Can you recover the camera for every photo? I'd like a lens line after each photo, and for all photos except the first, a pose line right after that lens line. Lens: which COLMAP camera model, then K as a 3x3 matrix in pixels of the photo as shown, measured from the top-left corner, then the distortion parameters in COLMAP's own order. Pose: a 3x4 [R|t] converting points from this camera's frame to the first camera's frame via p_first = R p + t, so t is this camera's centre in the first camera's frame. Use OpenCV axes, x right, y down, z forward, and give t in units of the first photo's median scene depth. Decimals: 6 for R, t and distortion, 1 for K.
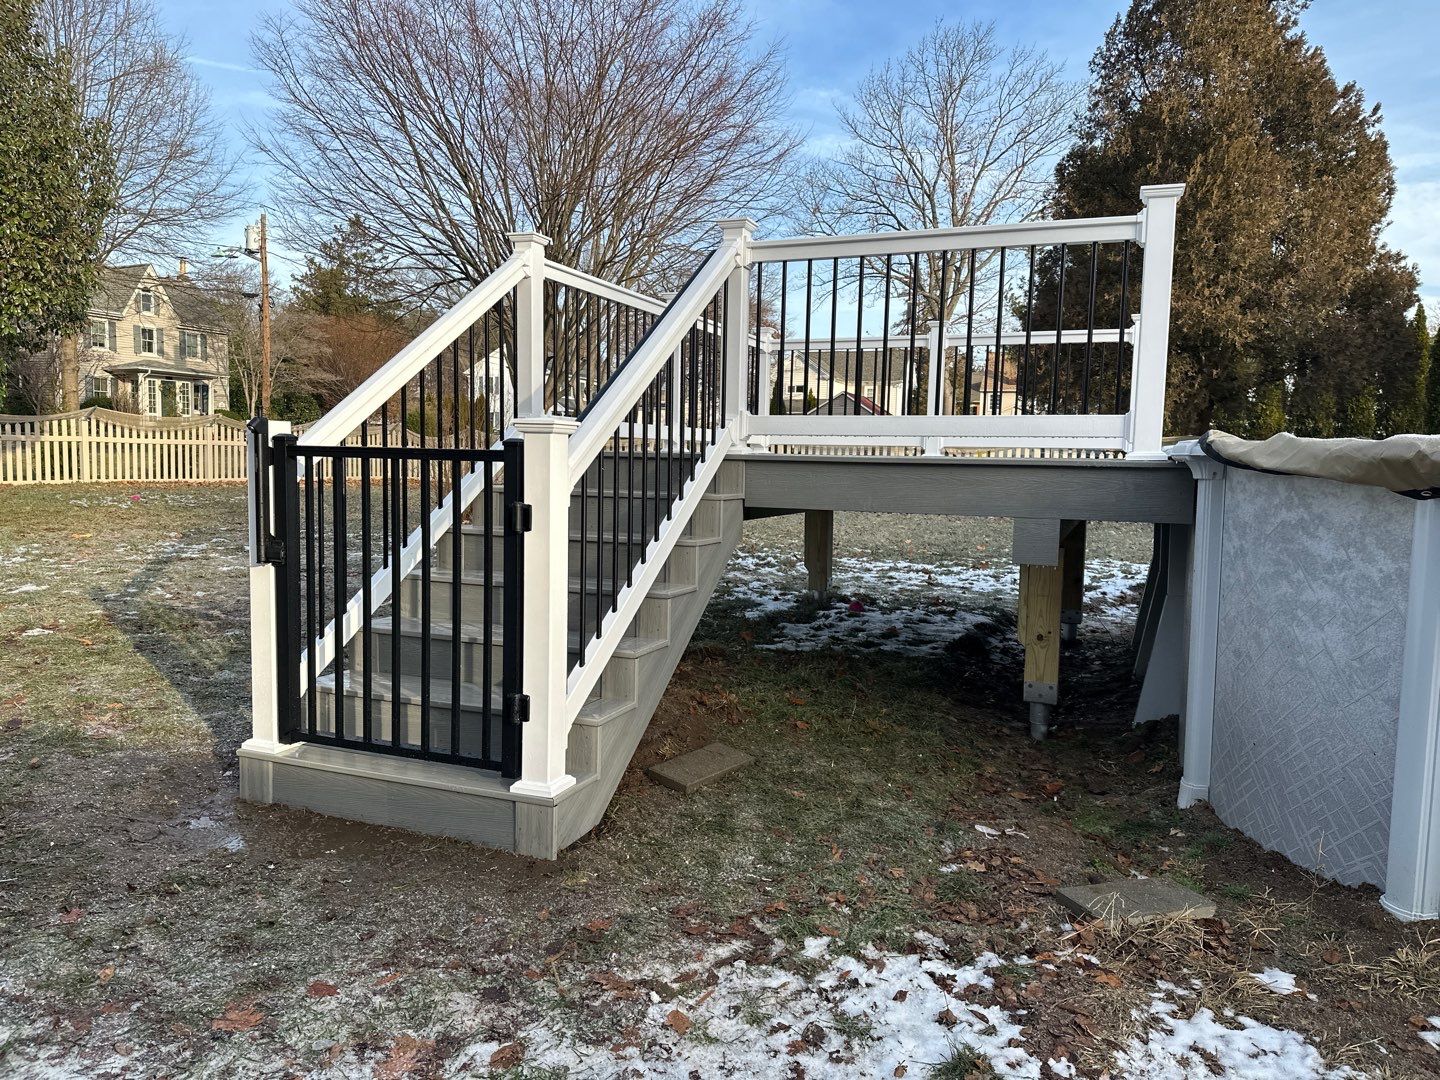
lens RADIAL K [[1025.6, 0, 720.0], [0, 1025.6, 540.0], [0, 0, 1]] dist [0.008194, 0.000571]
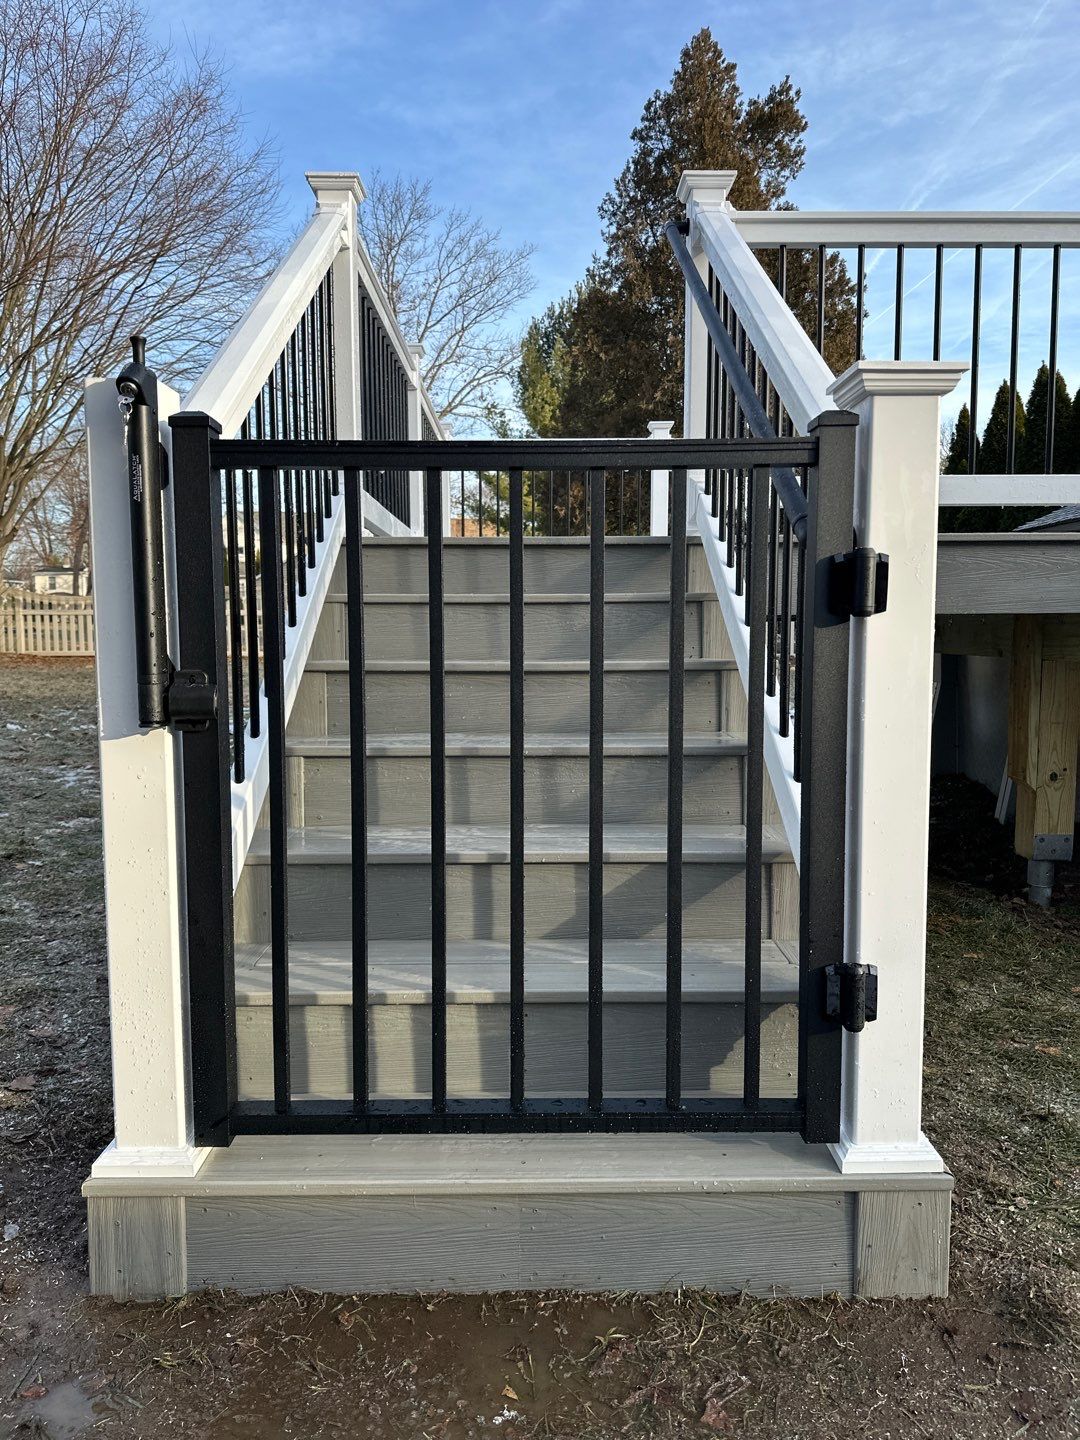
lens RADIAL K [[1025.6, 0, 540.0], [0, 1025.6, 720.0], [0, 0, 1]] dist [0.008194, 0.000571]
pose [[0.925570, -0.058640, 0.374007, -0.094565], [0.055768, 0.998272, 0.018506, 0.004277], [-0.374446, 0.003729, 0.927241, 0.116463]]
